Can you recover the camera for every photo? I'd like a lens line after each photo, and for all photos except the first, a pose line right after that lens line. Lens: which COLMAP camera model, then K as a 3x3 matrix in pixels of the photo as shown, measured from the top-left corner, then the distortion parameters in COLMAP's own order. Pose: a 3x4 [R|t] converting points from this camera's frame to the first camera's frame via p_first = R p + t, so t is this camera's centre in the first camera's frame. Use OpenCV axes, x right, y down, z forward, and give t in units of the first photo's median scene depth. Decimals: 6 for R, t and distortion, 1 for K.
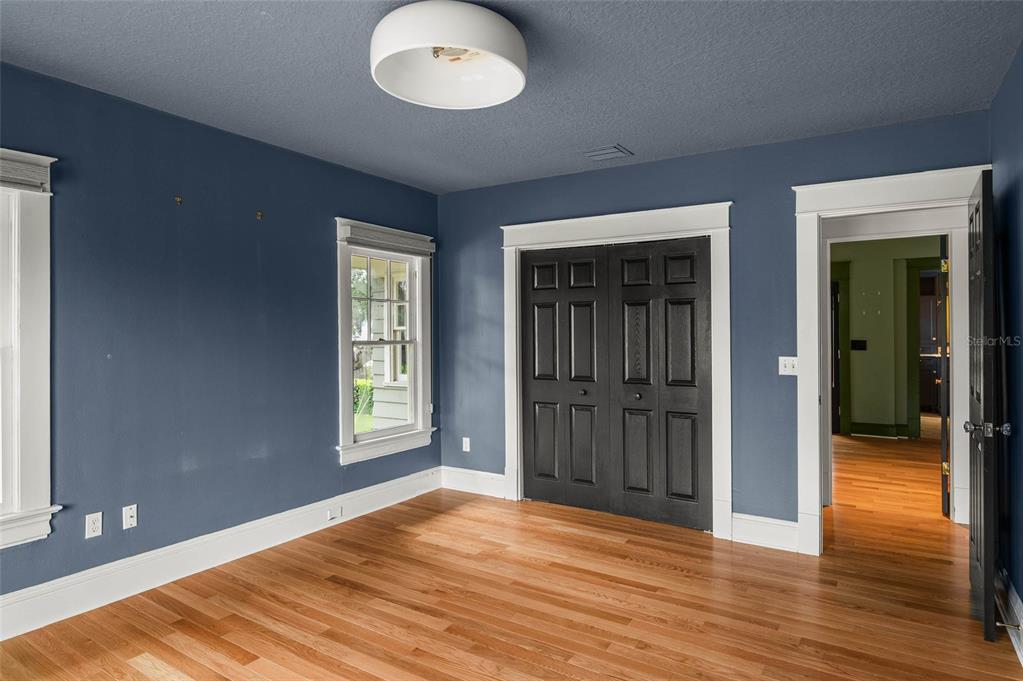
lens RADIAL K [[599.1, 0, 511.5], [0, 599.1, 340.5], [0, 0, 1]] dist [0.046008, 0.000195]
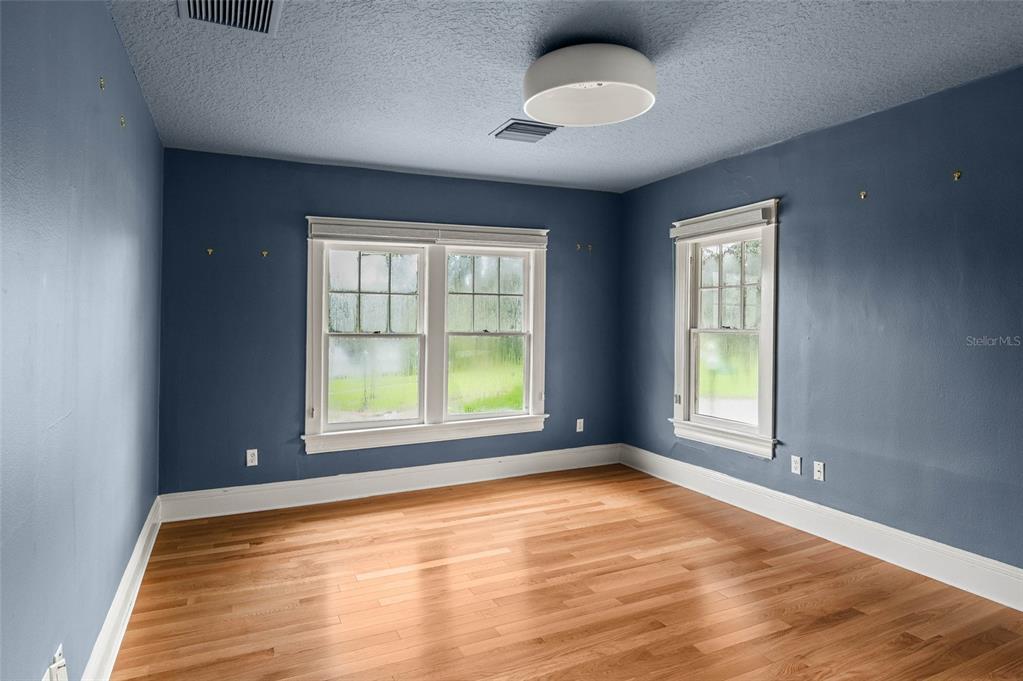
lens RADIAL K [[599.1, 0, 511.5], [0, 599.1, 340.5], [0, 0, 1]] dist [0.046008, 0.000195]
pose [[-0.515952, 0.036373, -0.855845, 0.714322], [-0.004384, 0.998973, 0.045099, -0.024091], [0.856606, 0.027021, -0.515263, 1.087047]]
